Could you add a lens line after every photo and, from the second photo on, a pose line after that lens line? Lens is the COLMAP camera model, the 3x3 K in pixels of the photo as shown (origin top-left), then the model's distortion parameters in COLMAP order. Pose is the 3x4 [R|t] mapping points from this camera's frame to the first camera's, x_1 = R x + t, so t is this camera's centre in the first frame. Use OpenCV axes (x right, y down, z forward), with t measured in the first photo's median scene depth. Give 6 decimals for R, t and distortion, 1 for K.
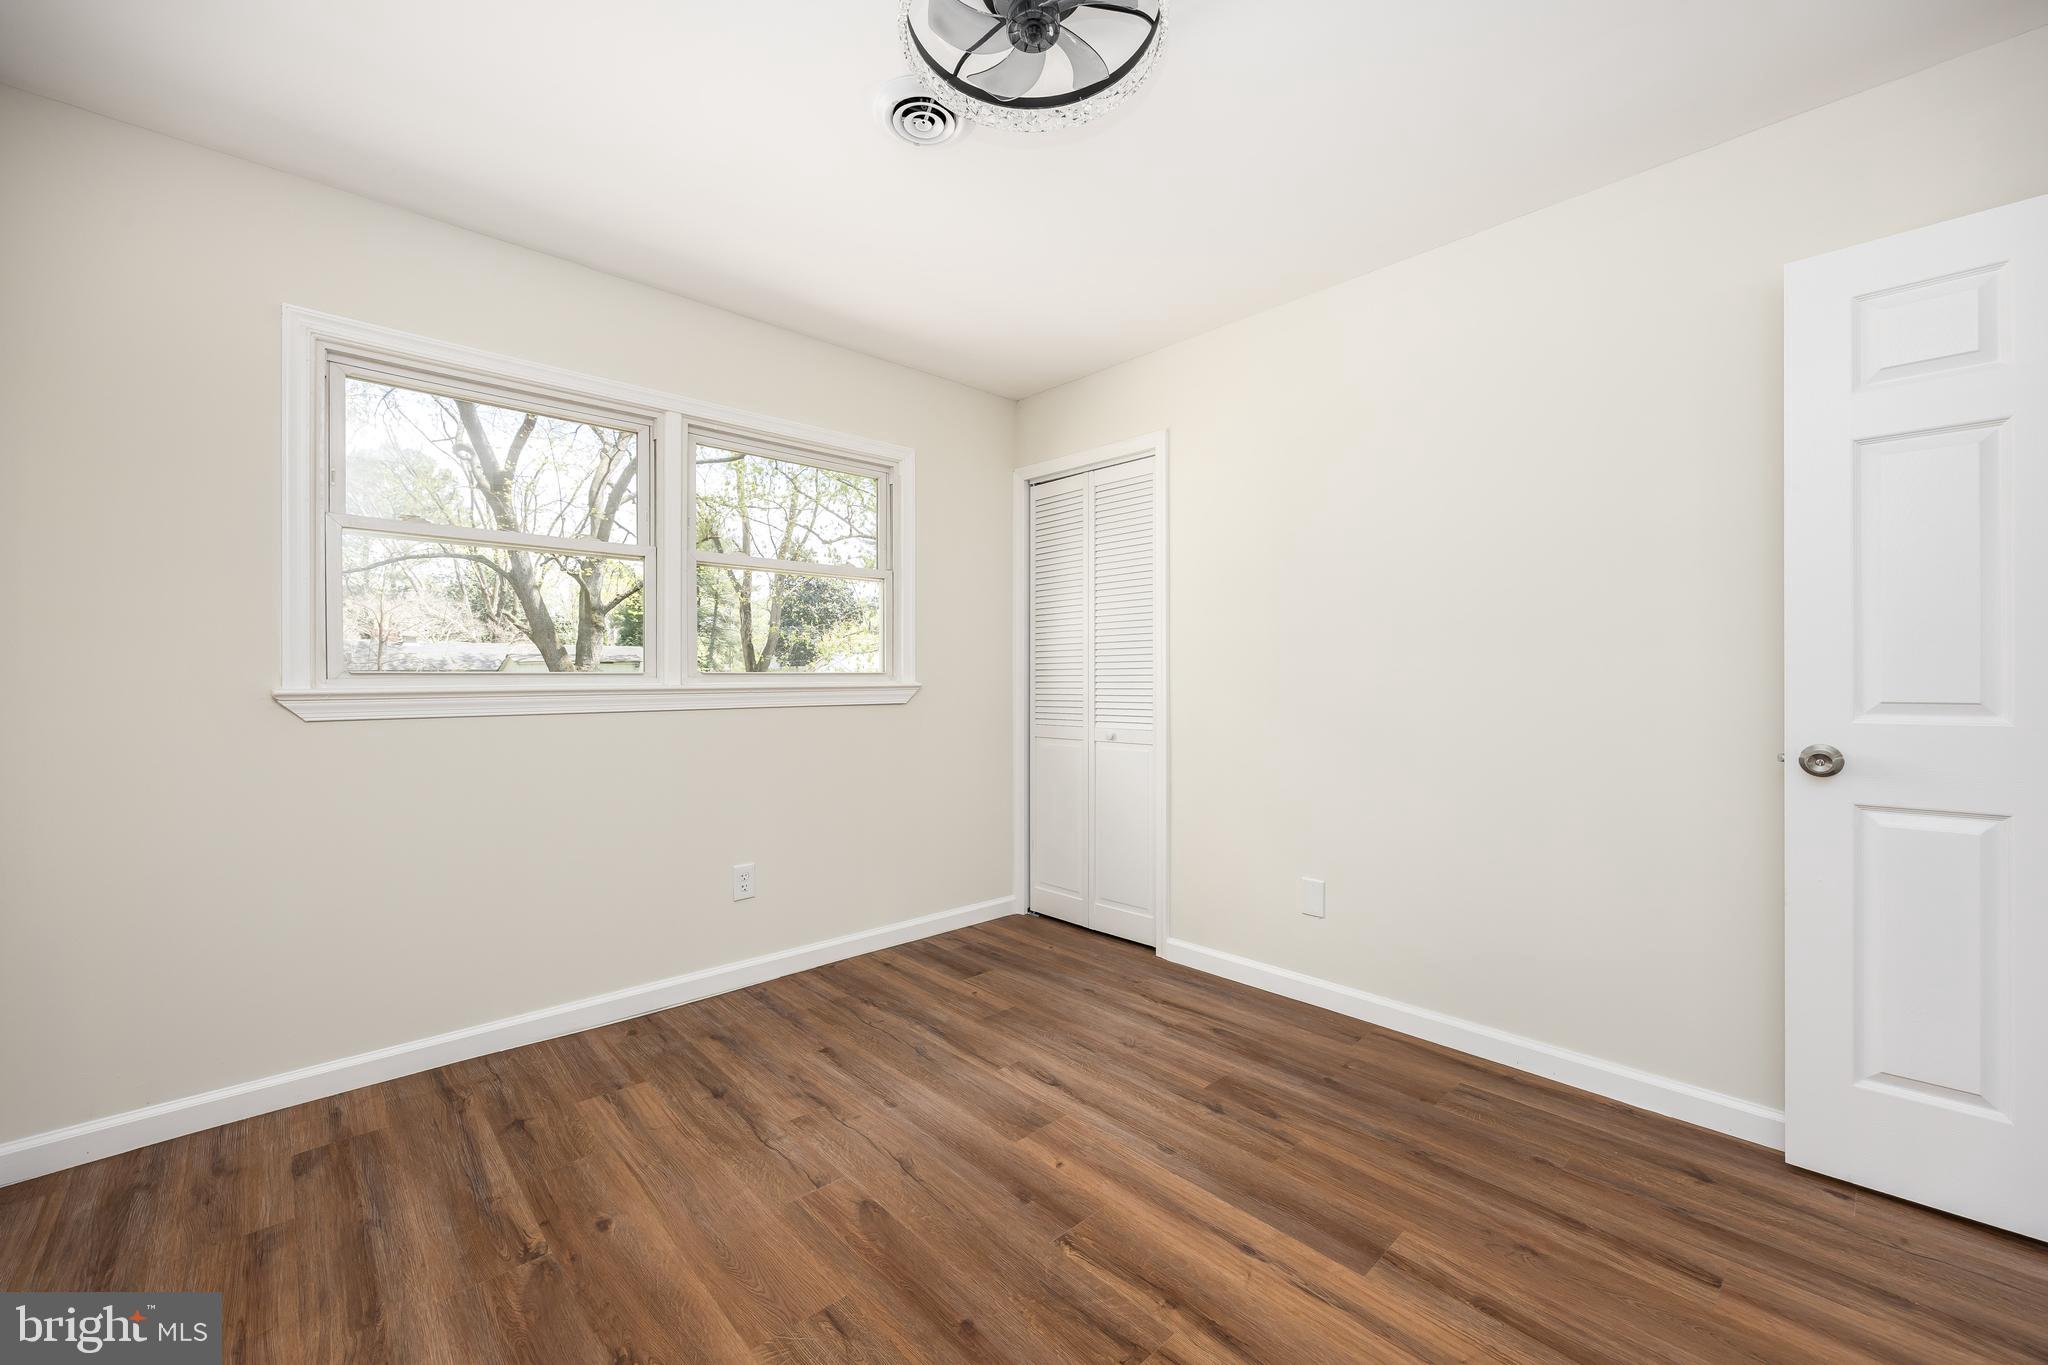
lens RADIAL K [[801.6, 0, 1026.3], [0, 801.6, 679.7], [0, 0, 1]] dist [0.003163, 0.000189]
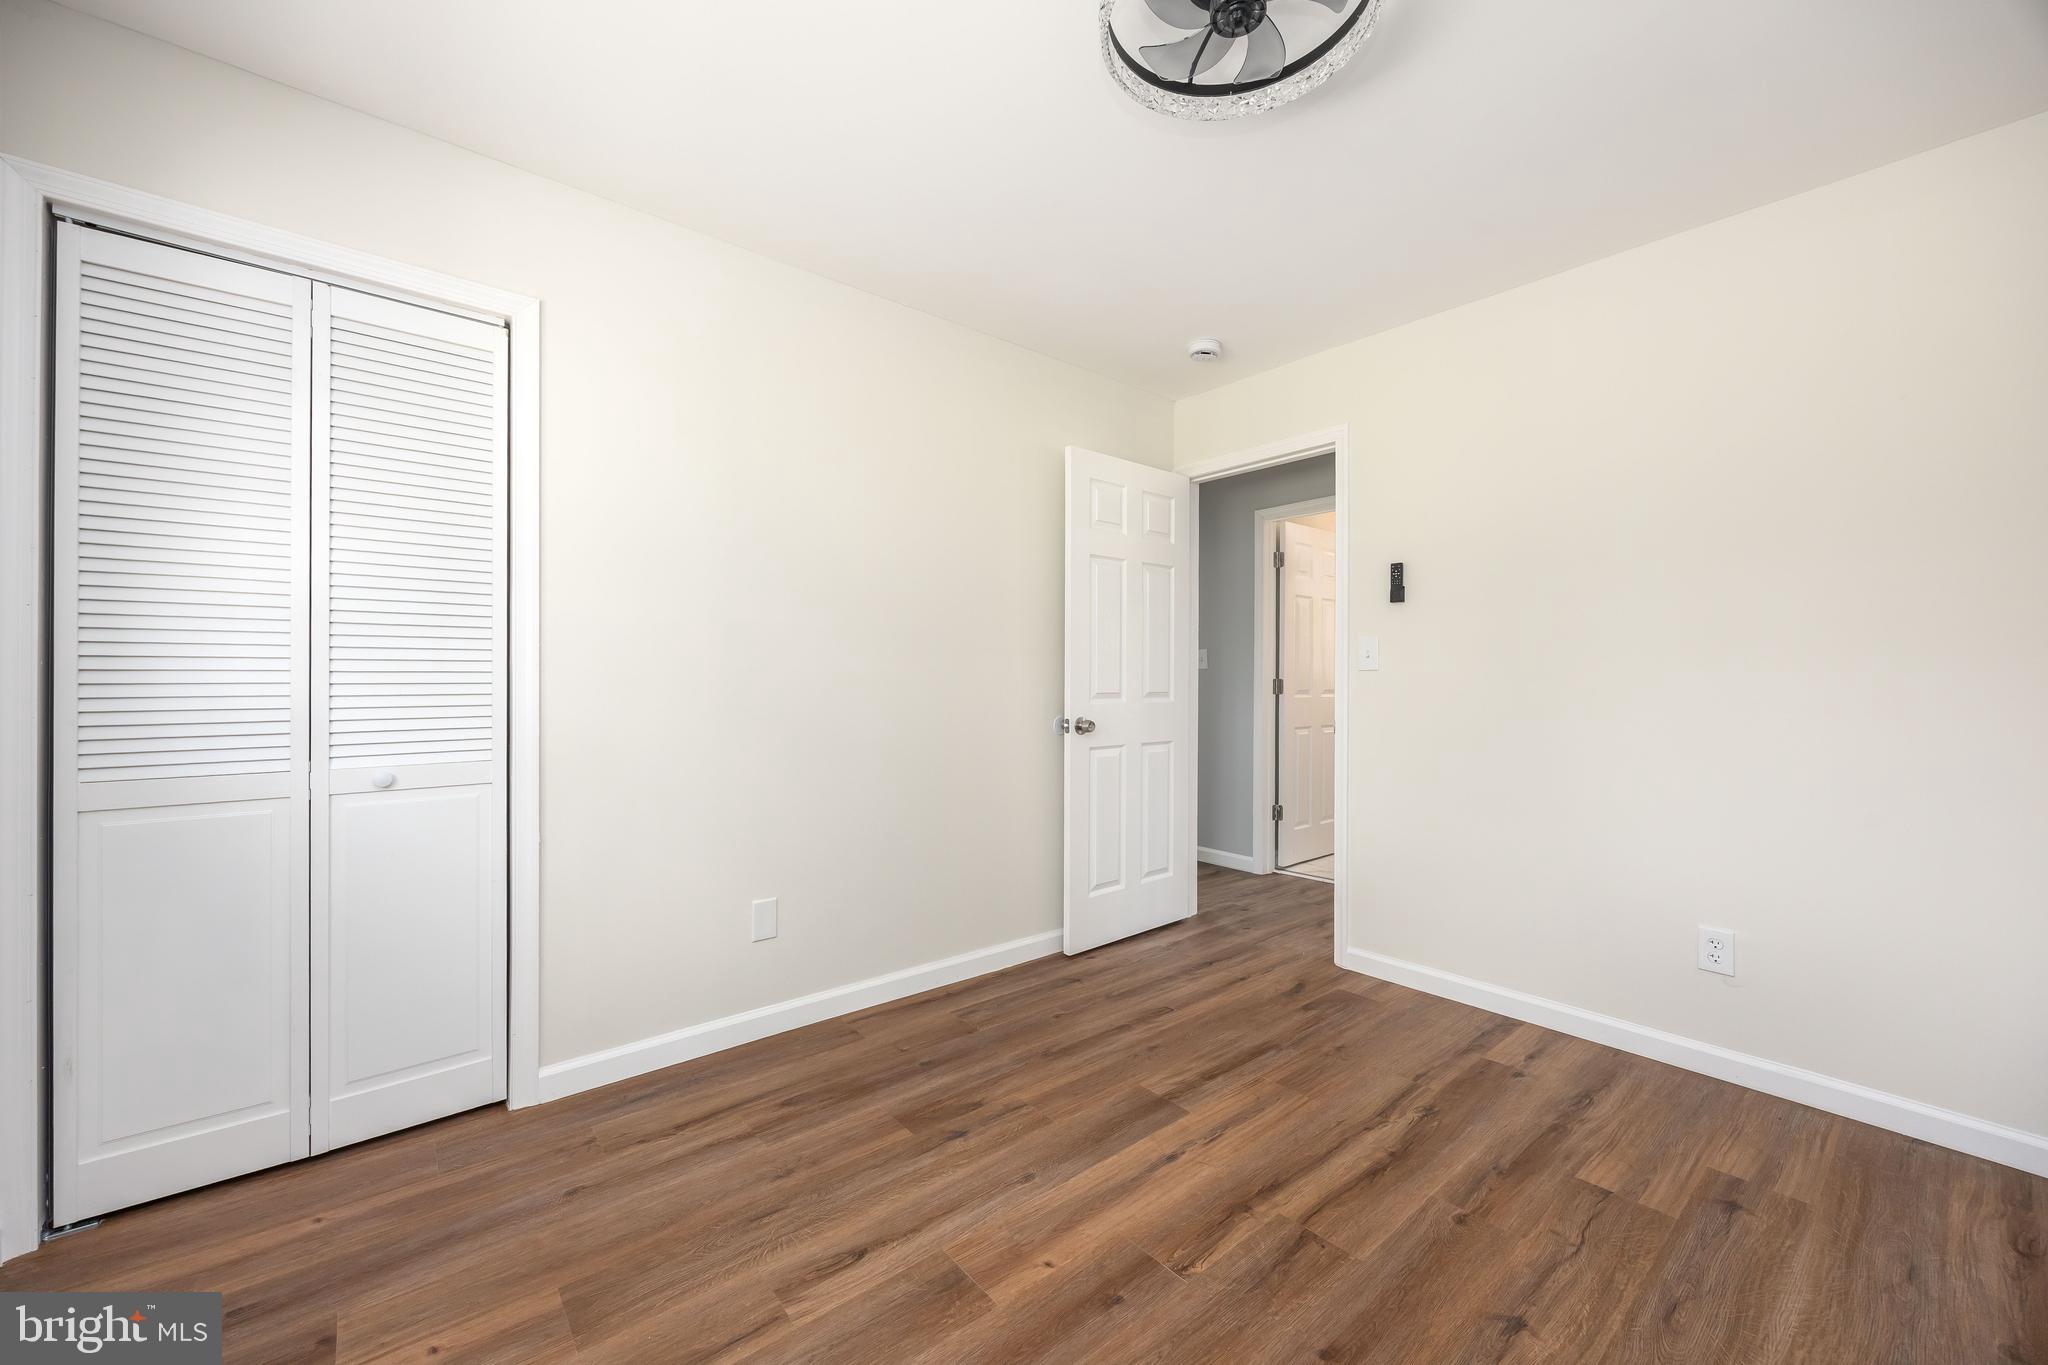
lens RADIAL K [[801.6, 0, 1016.0], [0, 801.6, 672.6], [0, 0, 1]] dist [0.003163, 0.000189]
pose [[0.065852, 0.006454, 0.997809, -0.721129], [-0.004485, 0.999971, -0.006172, -0.005851], [-0.997819, -0.004069, 0.065879, 0.885454]]
